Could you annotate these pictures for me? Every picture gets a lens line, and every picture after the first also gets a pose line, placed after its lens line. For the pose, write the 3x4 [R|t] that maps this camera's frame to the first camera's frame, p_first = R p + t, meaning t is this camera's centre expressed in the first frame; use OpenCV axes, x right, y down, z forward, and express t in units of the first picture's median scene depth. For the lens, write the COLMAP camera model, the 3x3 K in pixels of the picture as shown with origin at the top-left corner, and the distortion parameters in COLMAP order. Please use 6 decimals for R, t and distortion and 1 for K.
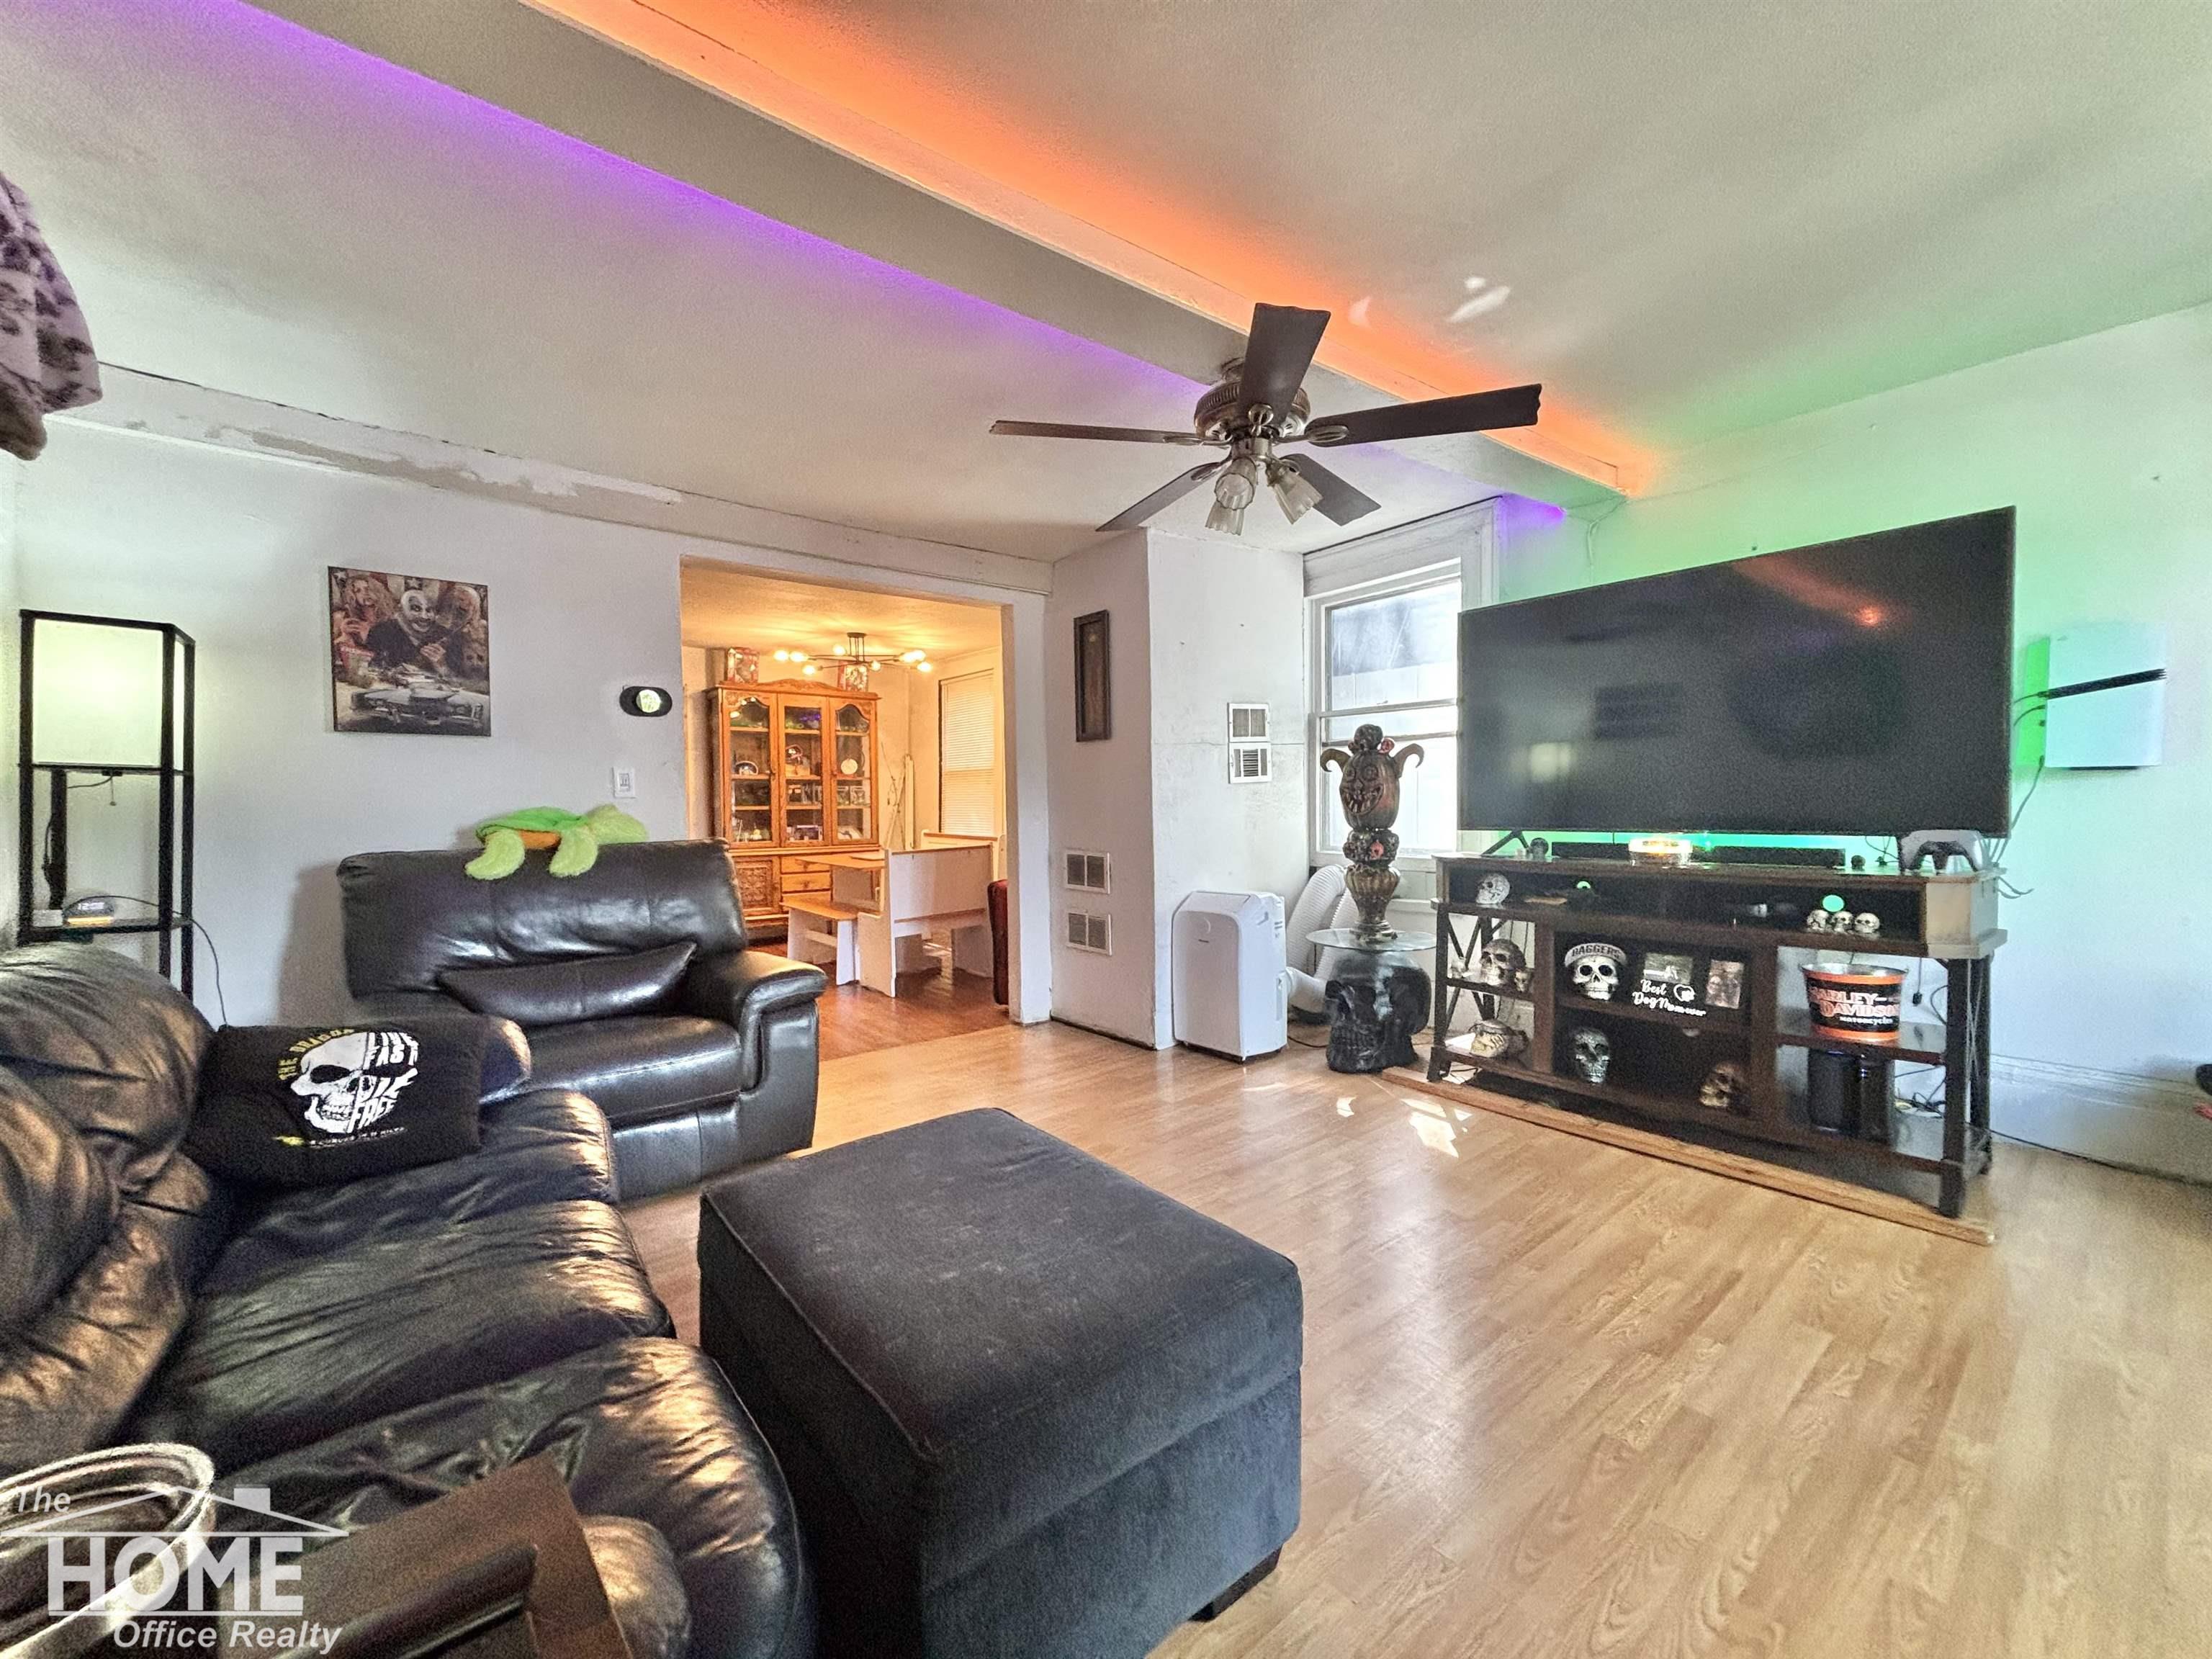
lens RADIAL K [[886.5, 0, 1106.0], [0, 886.5, 829.5], [0, 0, 1]] dist [-0.000208, -0.000071]
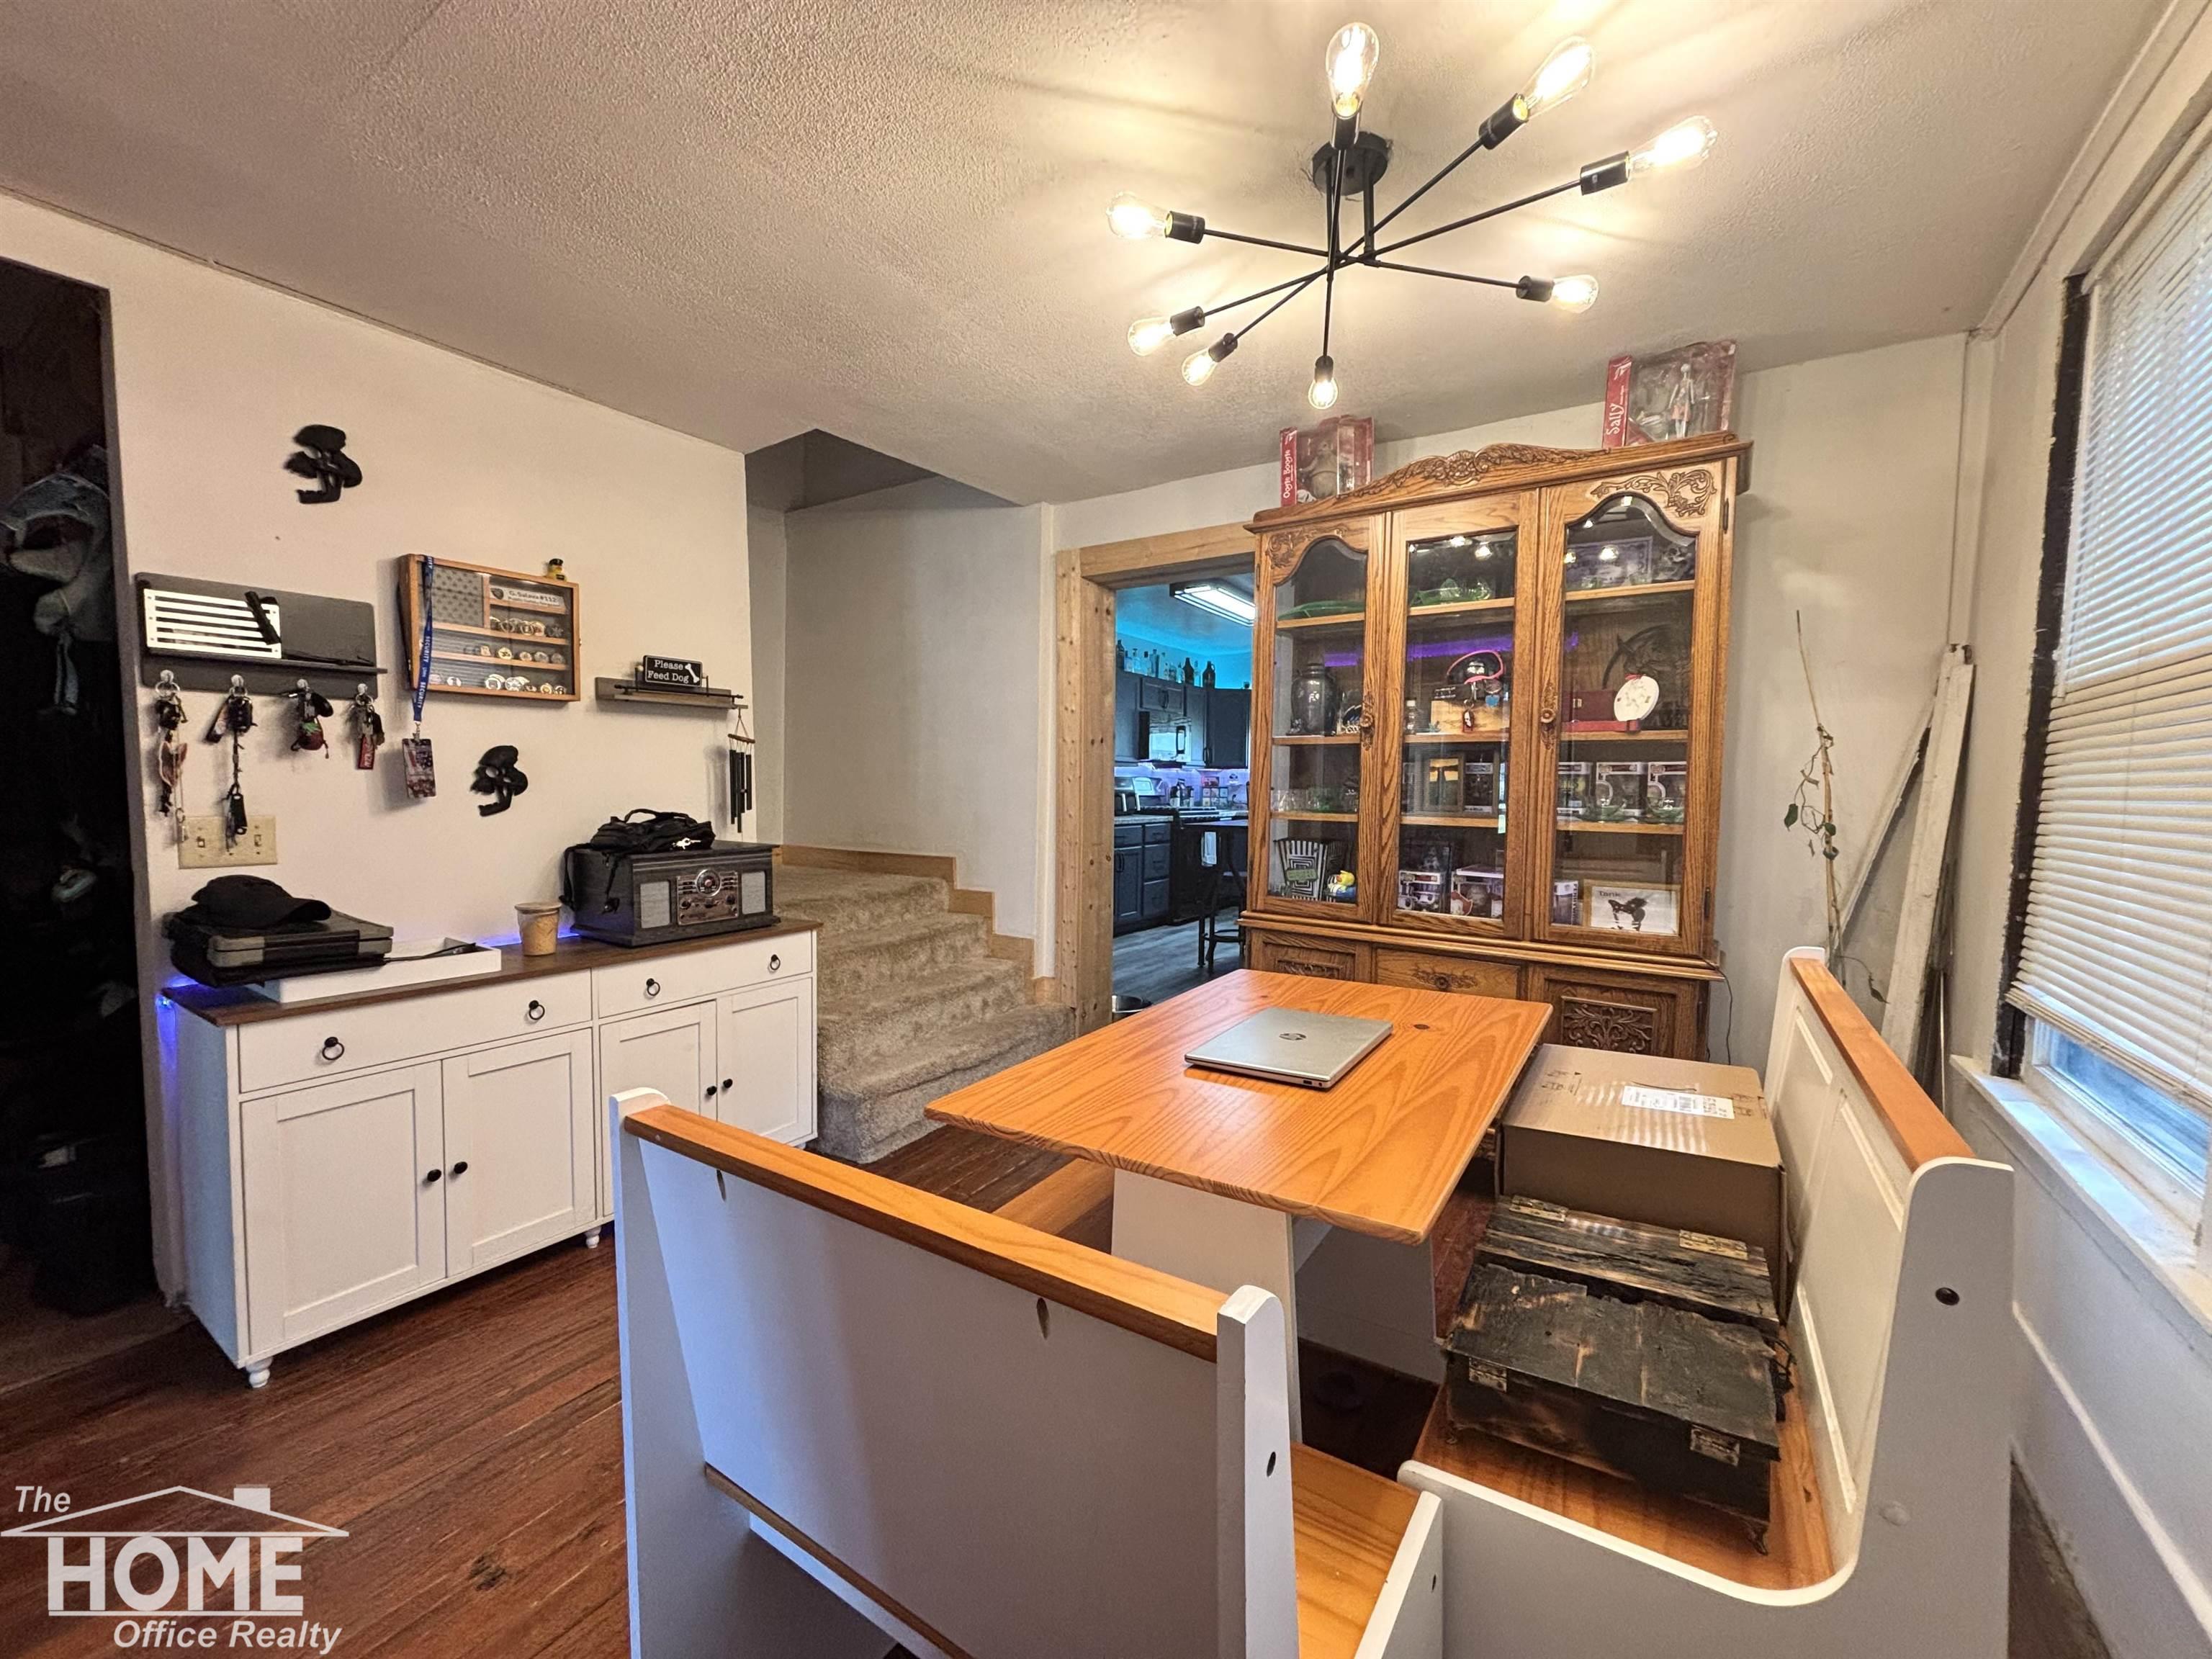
lens RADIAL K [[886.5, 0, 1106.0], [0, 886.5, 829.5], [0, 0, 1]] dist [-0.000208, -0.000071]
pose [[0.292410, 0.057153, -0.954584, -0.099366], [-0.049024, 0.997796, 0.044723, -0.072972], [0.955035, 0.033720, 0.294568, 1.815203]]
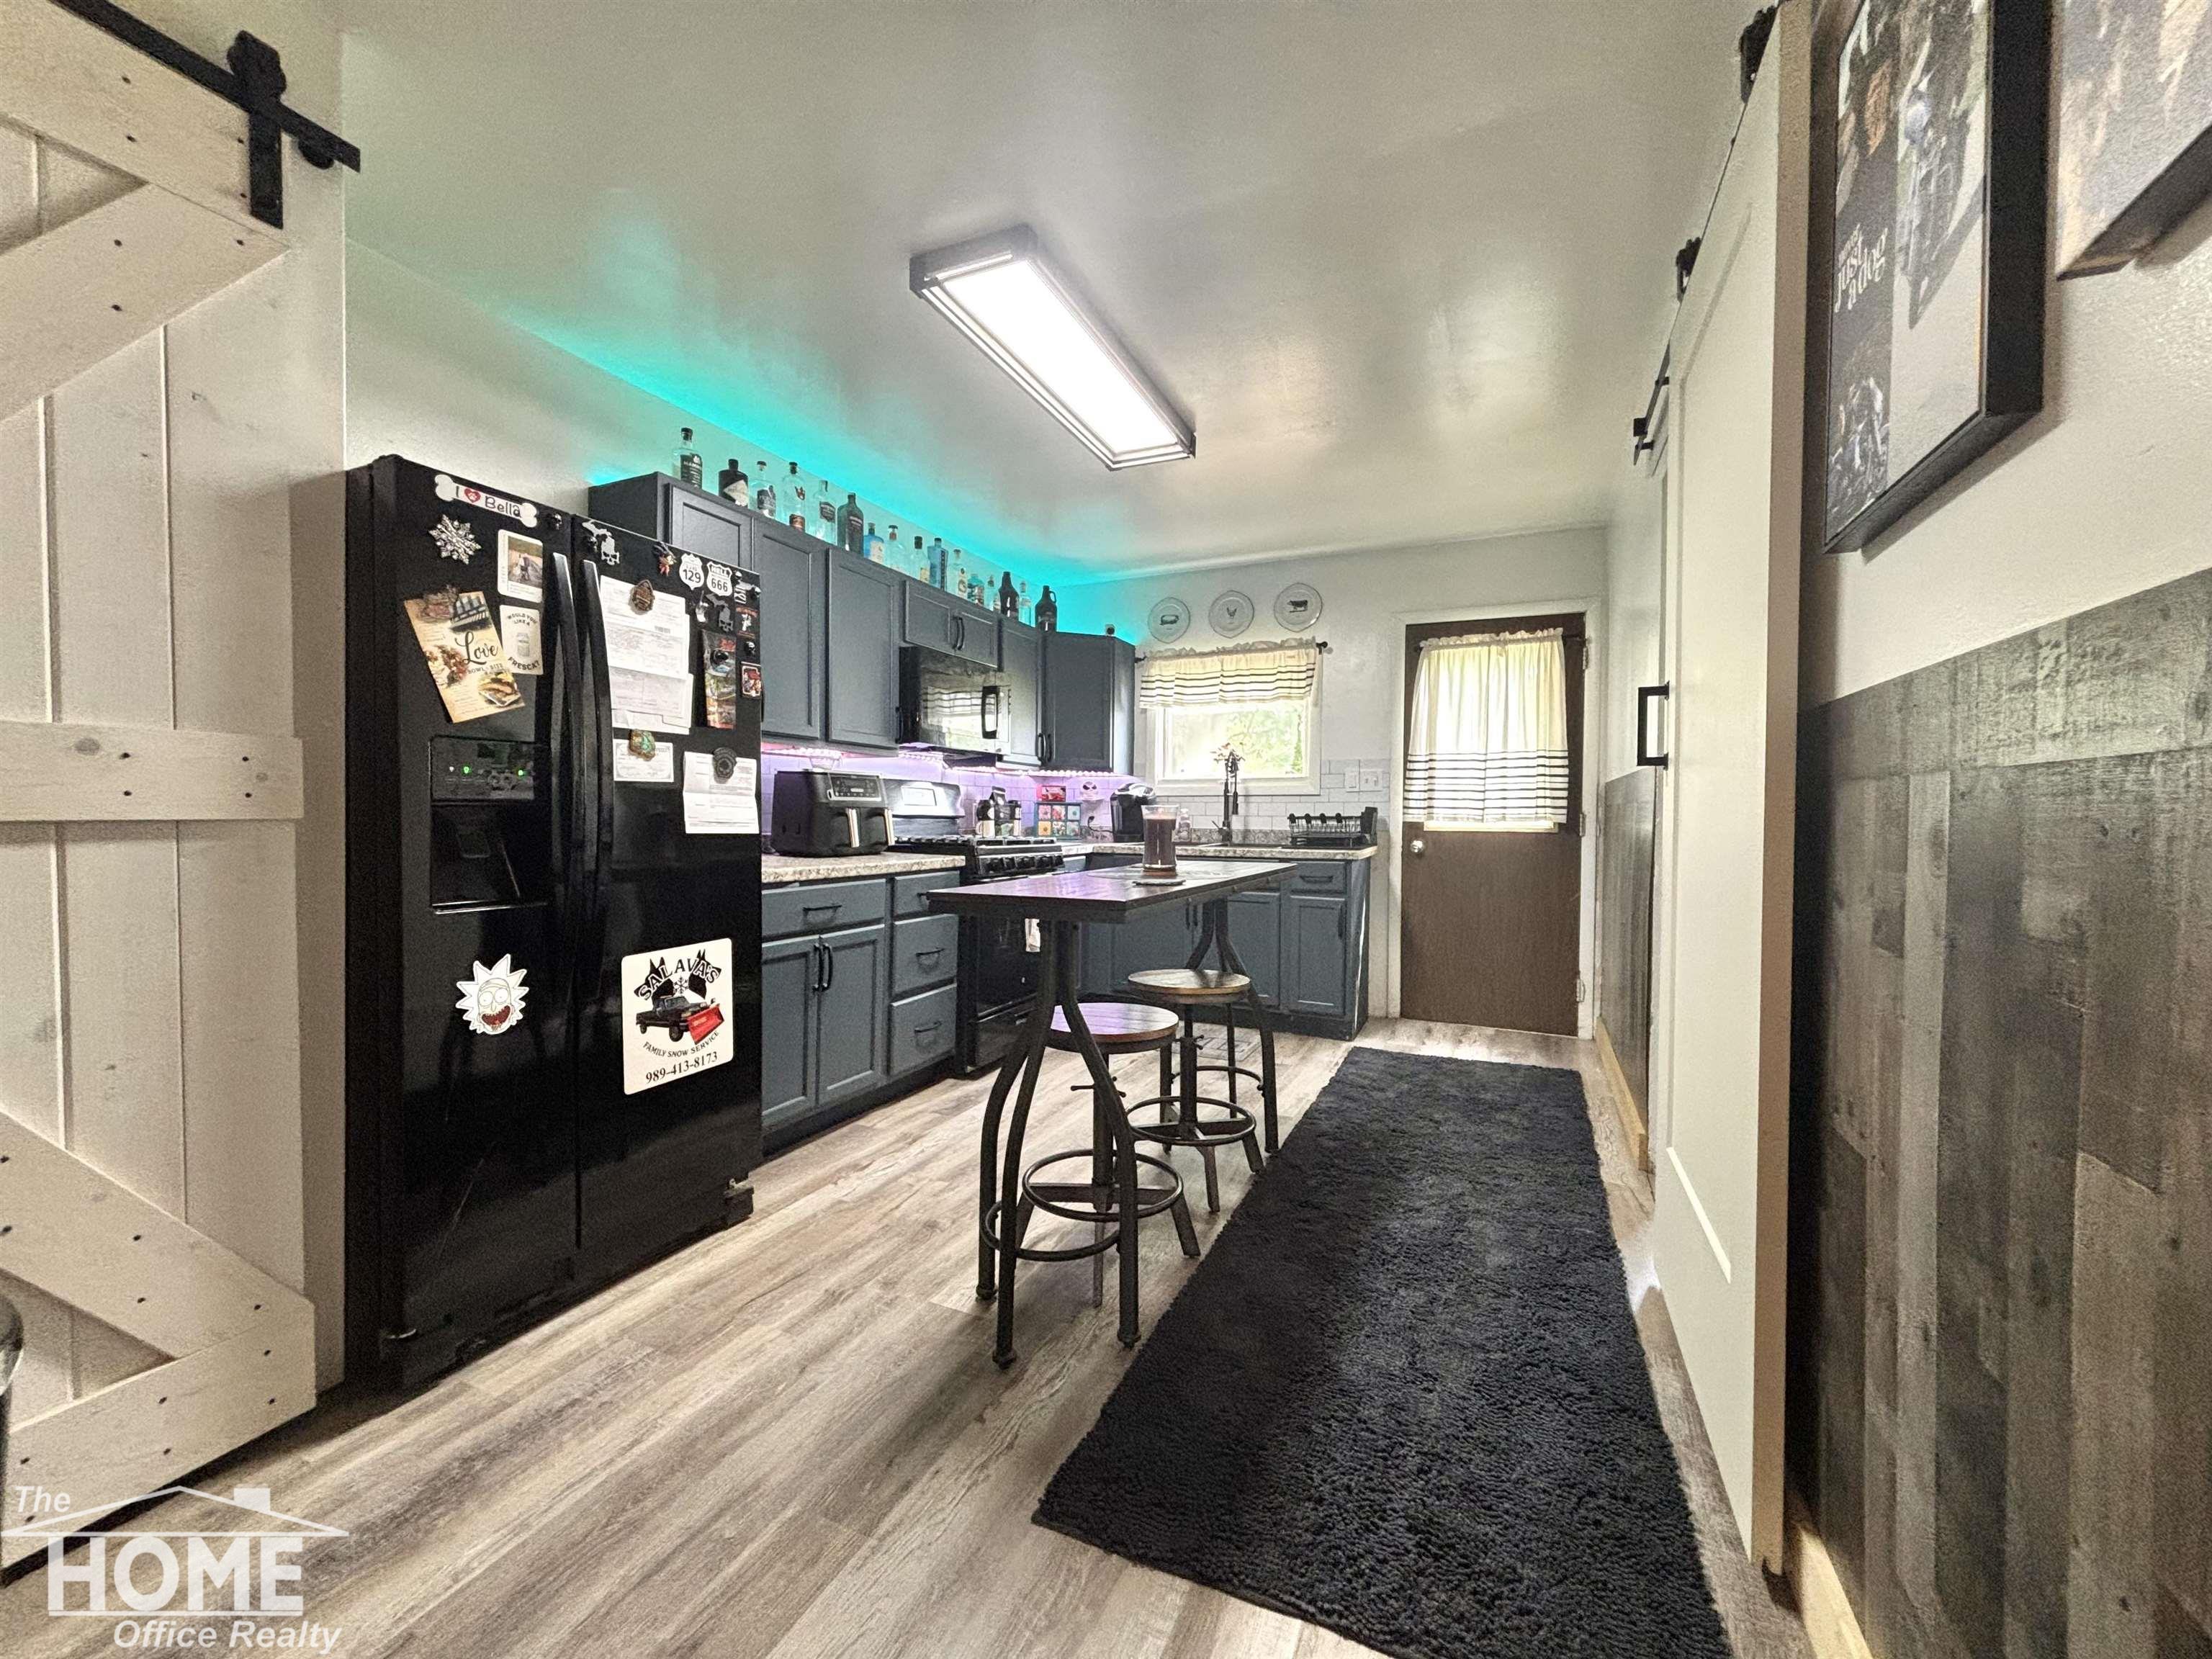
lens RADIAL K [[886.5, 0, 1106.0], [0, 886.5, 829.5], [0, 0, 1]] dist [-0.000208, -0.000071]
pose [[0.434202, 0.028141, -0.900376, -1.206900], [-0.050316, 0.998709, 0.006950, -0.064508], [0.899409, 0.042285, 0.435058, 2.353724]]
